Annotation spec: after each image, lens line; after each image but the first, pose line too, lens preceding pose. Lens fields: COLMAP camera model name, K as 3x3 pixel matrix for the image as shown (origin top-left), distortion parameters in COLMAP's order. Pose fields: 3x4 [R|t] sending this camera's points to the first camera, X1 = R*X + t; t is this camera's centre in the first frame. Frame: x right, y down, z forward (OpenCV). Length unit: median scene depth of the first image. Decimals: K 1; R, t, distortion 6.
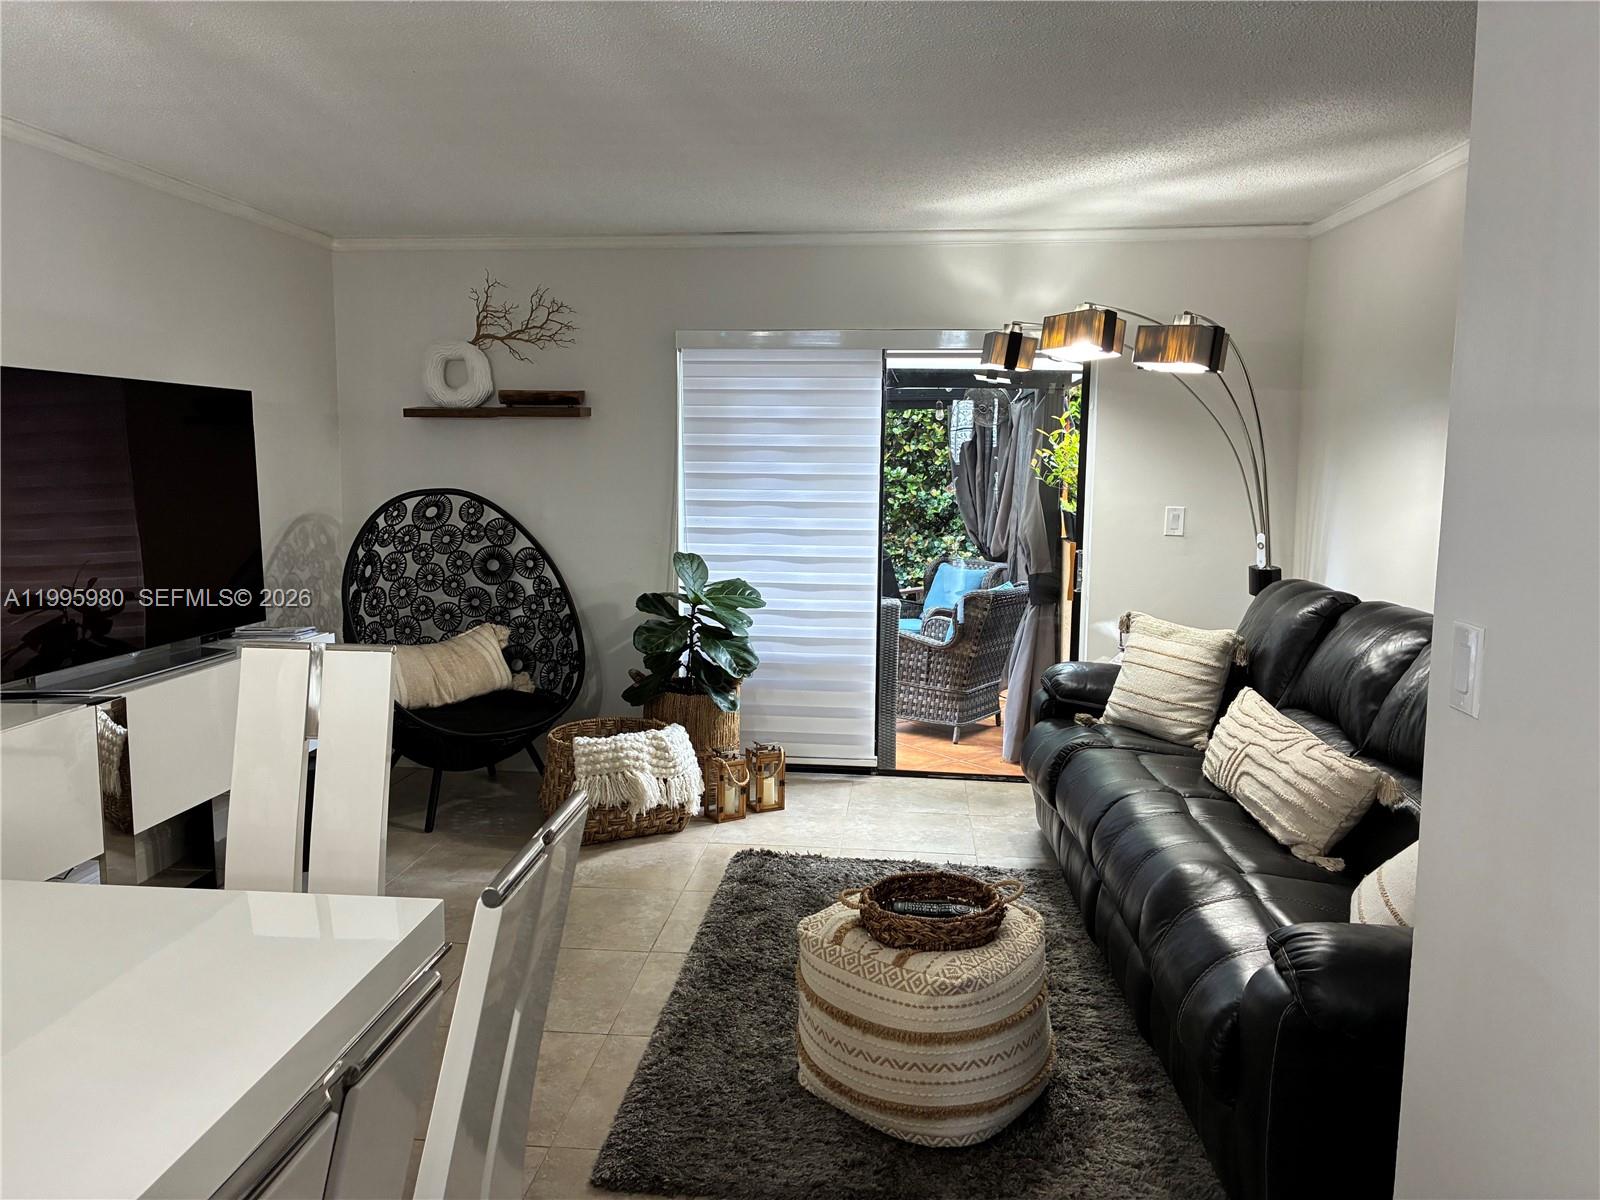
lens RADIAL K [[1224.0, 0, 792.8], [0, 1224.0, 594.8], [0, 0, 1]] dist [0.061460, -0.068703]
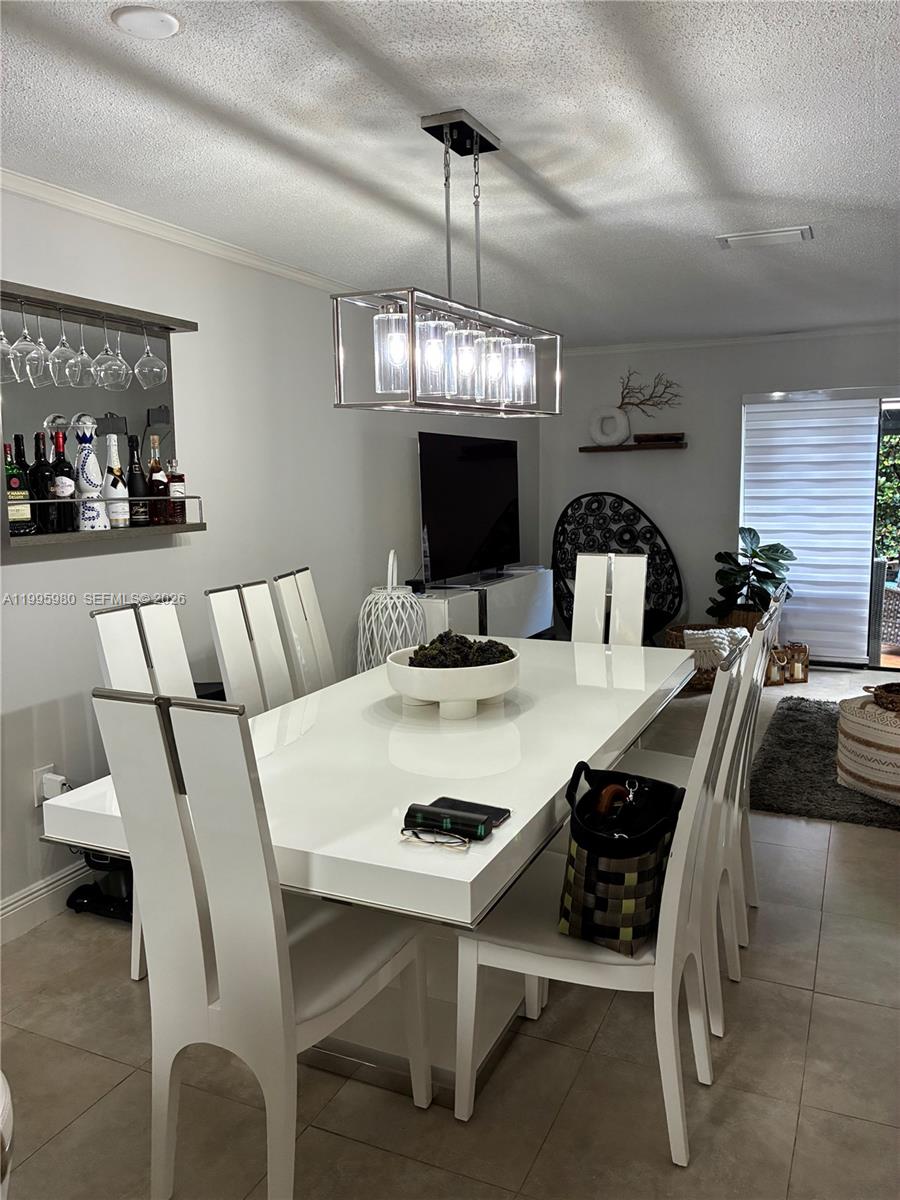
lens RADIAL K [[918.0, 0, 461.1], [0, 918.0, 598.1], [0, 0, 1]] dist [0.061460, -0.068703]
pose [[0.947763, 0.018625, -0.318431, -0.051668], [-0.013805, 0.999753, 0.017389, 0.043875], [0.318677, -0.012085, 0.947786, -0.305883]]
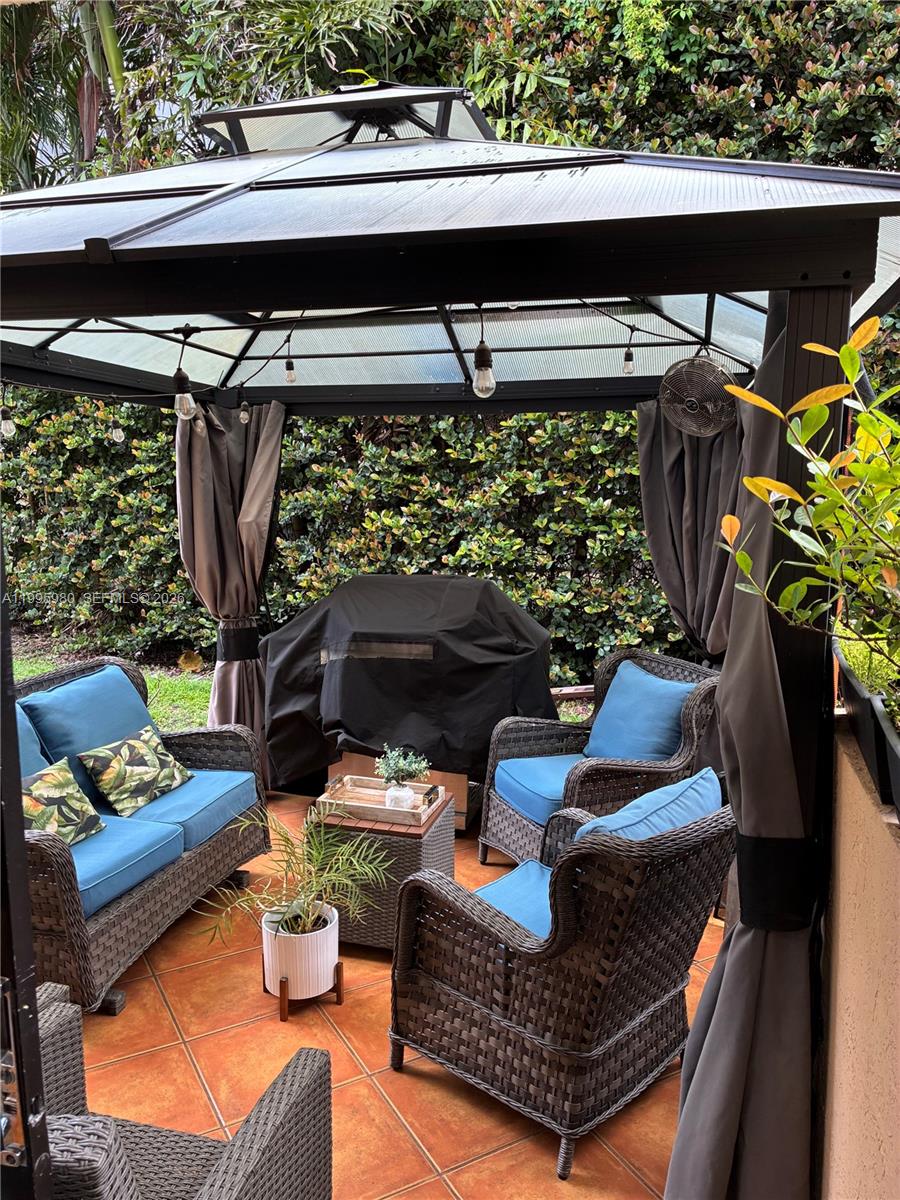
lens RADIAL K [[925.7, 0, 452.4], [0, 925.7, 631.2], [0, 0, 1]] dist [0.068117, -0.085036]
pose [[0.986193, 0.004733, -0.165531, 0.192692], [0.003374, 0.998810, 0.048655, -0.107742], [0.165564, -0.048542, 0.985004, 0.890864]]
